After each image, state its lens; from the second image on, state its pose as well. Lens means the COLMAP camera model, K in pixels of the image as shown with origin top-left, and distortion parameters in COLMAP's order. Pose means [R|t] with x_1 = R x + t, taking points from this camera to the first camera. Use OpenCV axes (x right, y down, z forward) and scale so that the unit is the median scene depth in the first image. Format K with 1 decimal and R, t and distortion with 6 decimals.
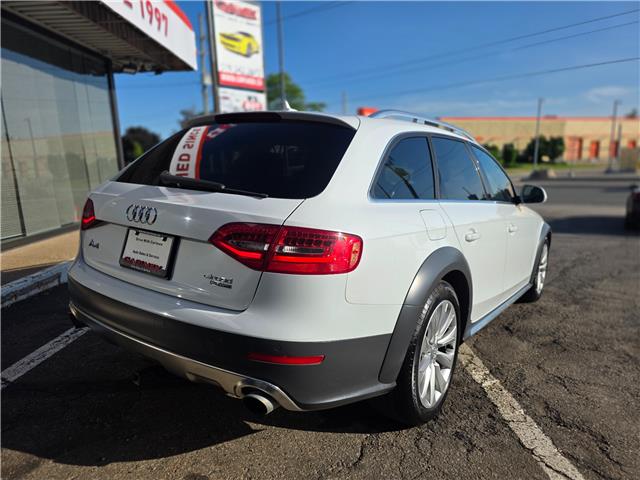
lens RADIAL K [[439.4, 0, 309.0], [0, 439.4, 235.7], [0, 0, 1]] dist [0.043050, -0.047277]
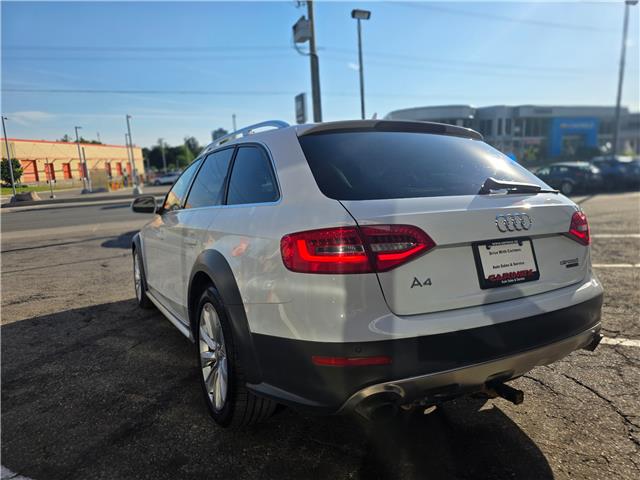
lens RADIAL K [[439.4, 0, 324.2], [0, 439.4, 240.3], [0, 0, 1]] dist [0.043050, -0.047277]
pose [[0.409351, -0.144722, 0.900826, -1.322387], [0.180224, 0.980711, 0.075660, -0.146968], [-0.894400, 0.131379, 0.427538, 0.899179]]
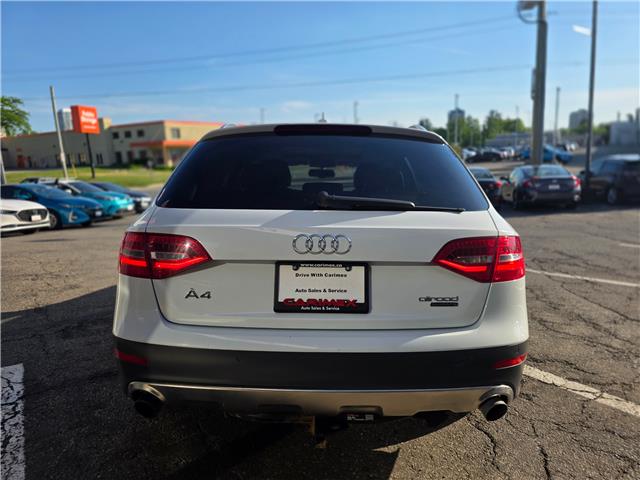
lens RADIAL K [[439.4, 0, 320.2], [0, 439.4, 228.9], [0, 0, 1]] dist [0.043050, -0.047277]
pose [[0.809186, -0.103076, 0.578440, -0.808798], [0.115425, 0.993195, 0.015515, -0.084853], [-0.576103, 0.054212, 0.815577, 0.293658]]
